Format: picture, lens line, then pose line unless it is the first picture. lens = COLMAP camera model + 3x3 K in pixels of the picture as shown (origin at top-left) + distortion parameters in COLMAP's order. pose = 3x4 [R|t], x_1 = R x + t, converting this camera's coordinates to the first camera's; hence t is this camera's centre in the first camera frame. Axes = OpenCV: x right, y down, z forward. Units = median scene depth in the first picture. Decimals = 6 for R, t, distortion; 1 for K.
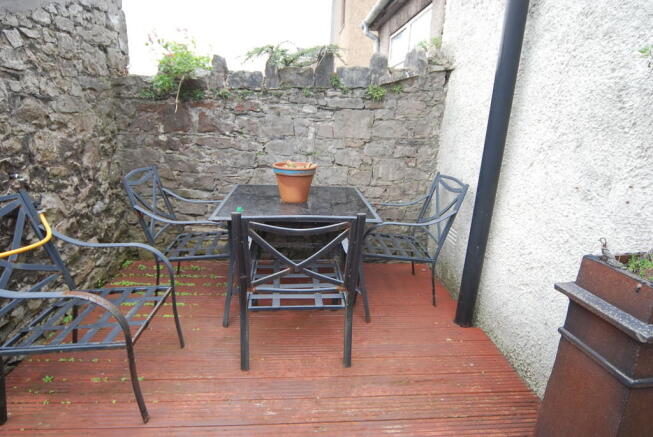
lens RADIAL K [[374.8, 0, 328.0], [0, 374.8, 219.5], [0, 0, 1]] dist [-0.017934, 0.002847]
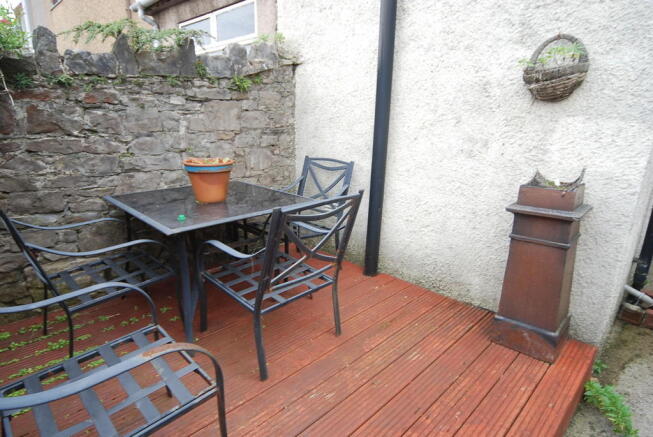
lens RADIAL K [[374.8, 0, 330.3], [0, 374.8, 218.6], [0, 0, 1]] dist [-0.017934, 0.002847]
pose [[0.756245, -0.200987, 0.622653, -0.388379], [0.192451, 0.977882, 0.081910, -0.022439], [-0.625344, 0.057887, 0.778199, 0.096902]]
